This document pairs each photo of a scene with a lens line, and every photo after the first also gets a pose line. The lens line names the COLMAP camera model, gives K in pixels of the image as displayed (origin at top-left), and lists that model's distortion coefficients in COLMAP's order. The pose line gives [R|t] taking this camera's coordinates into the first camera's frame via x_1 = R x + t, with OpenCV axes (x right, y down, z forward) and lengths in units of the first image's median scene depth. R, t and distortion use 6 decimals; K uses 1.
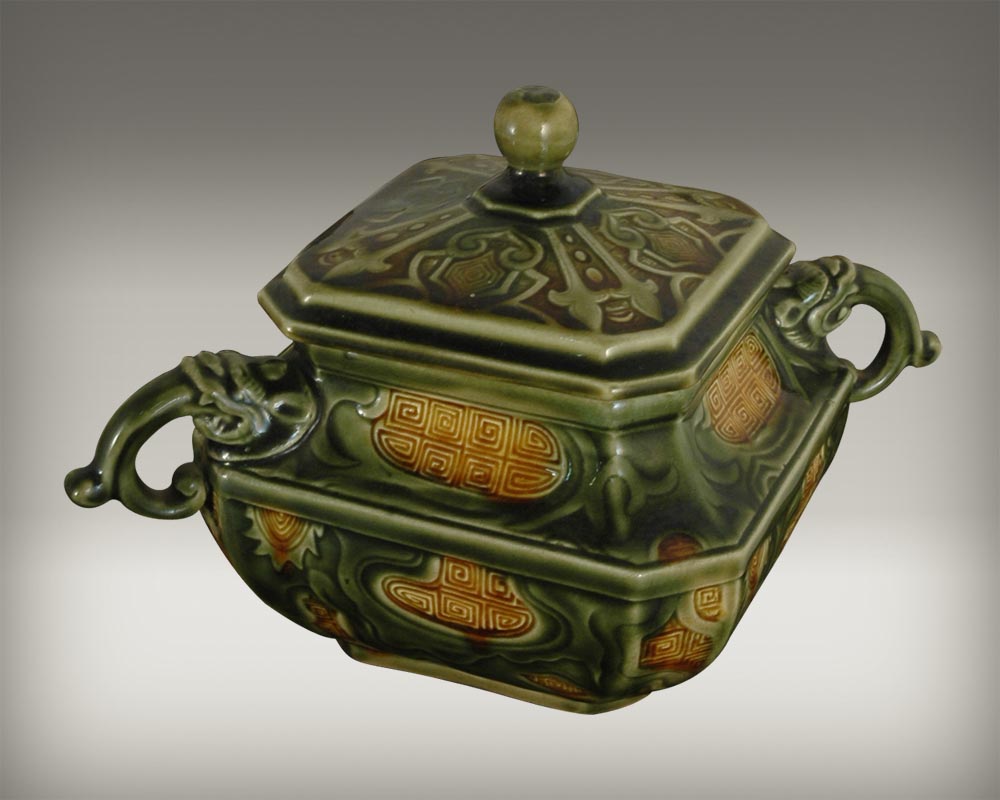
lens RADIAL K [[2408.9, 0, 500.9], [0, 2408.9, 396.3], [0, 0, 1]] dist [-0.088600, 0.000000]
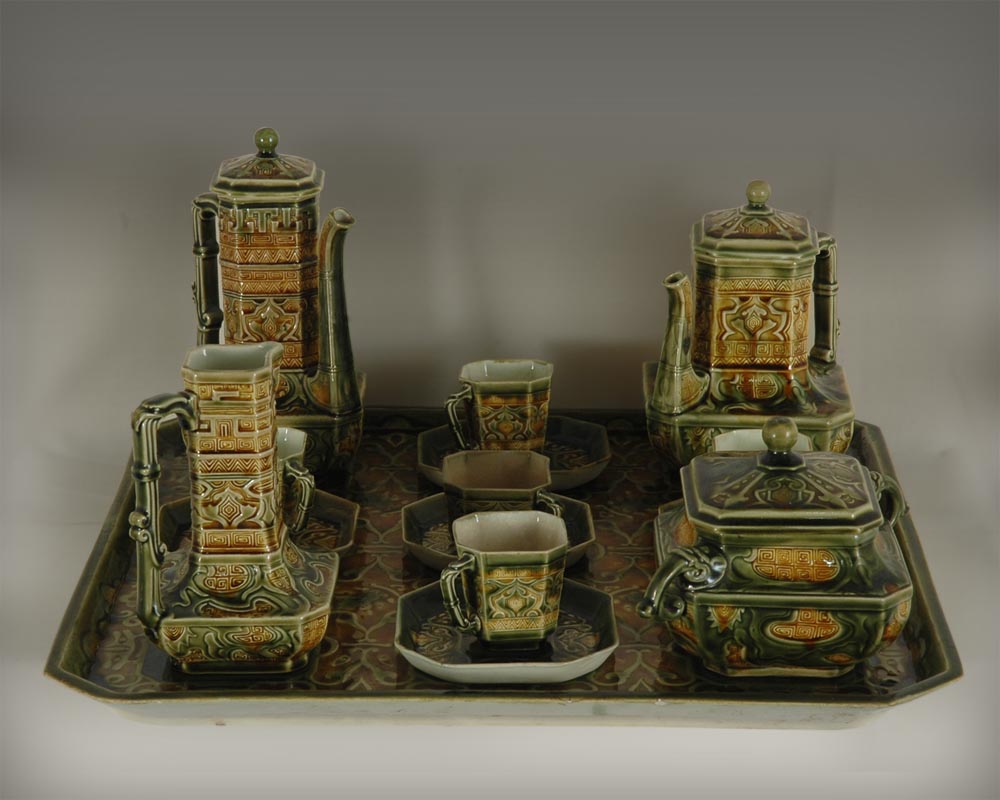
lens RADIAL K [[3137.4, 0, 495.4], [0, 3137.4, 400.4], [0, 0, 1]] dist [0.102186, 0.000000]
pose [[0.915869, -0.133021, 0.378800, -1.482319], [0.179405, 0.979673, -0.089742, 0.089027], [-0.359163, 0.150151, 0.921117, -1.857539]]
